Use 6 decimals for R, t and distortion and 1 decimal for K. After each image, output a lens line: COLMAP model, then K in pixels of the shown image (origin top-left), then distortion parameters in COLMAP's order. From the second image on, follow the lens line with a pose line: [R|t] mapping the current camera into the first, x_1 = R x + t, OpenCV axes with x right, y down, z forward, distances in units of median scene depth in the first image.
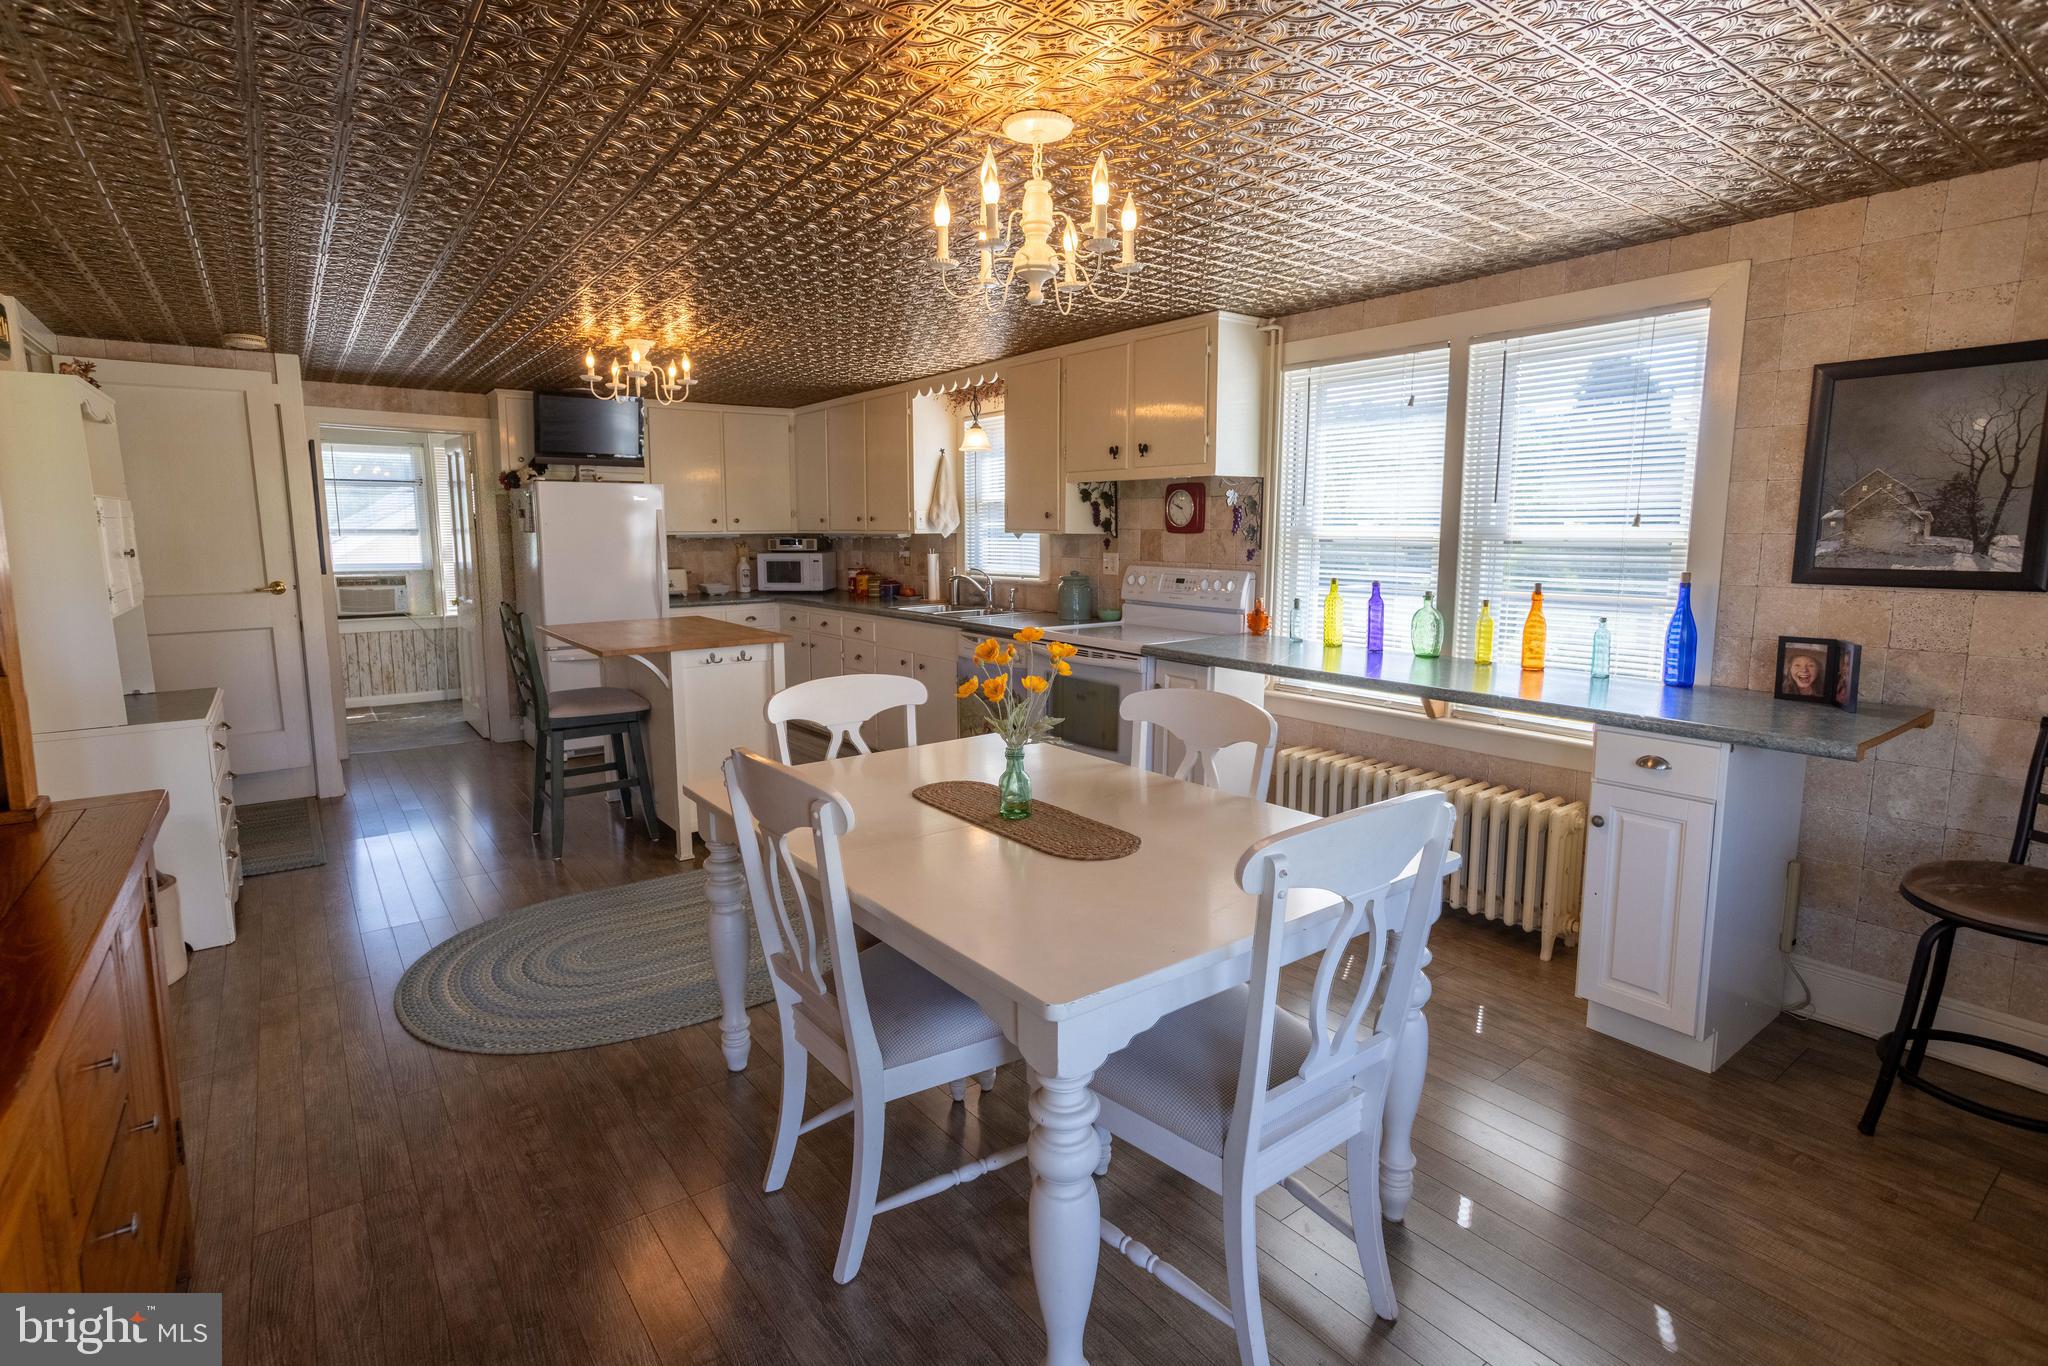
lens RADIAL K [[989.9, 0, 1033.8], [0, 989.9, 669.2], [0, 0, 1]] dist [-0.024537, 0.000399]
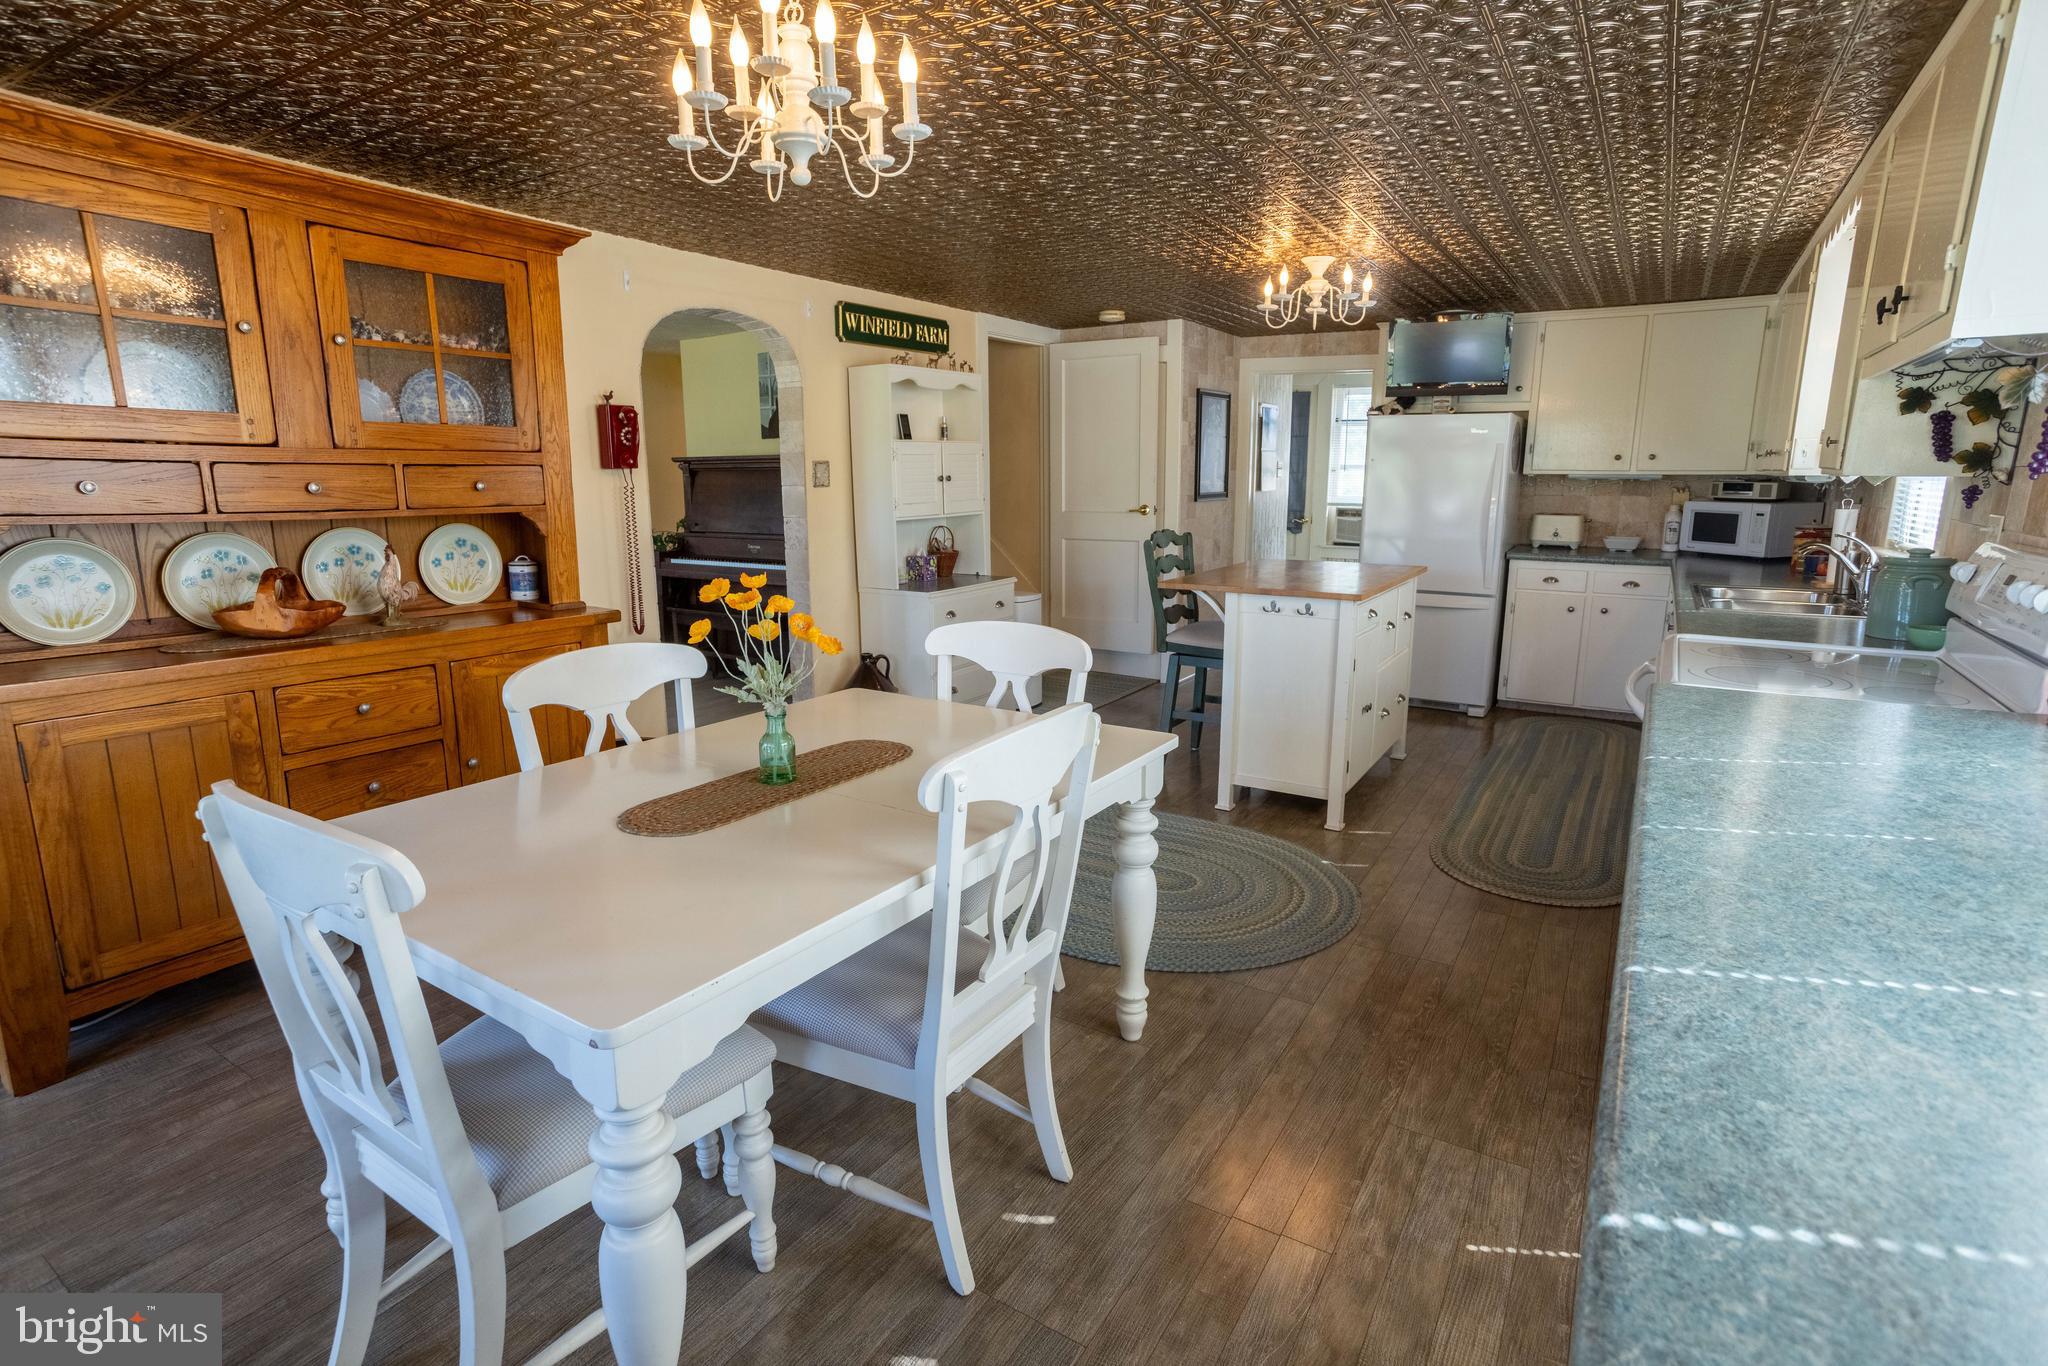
lens RADIAL K [[989.9, 0, 1028.3], [0, 989.9, 677.0], [0, 0, 1]] dist [-0.024537, 0.000399]
pose [[0.339212, 0.195006, -0.920276, 0.317154], [-0.135101, 0.978235, 0.157490, -0.042919], [0.930958, 0.070907, 0.358175, 0.331251]]
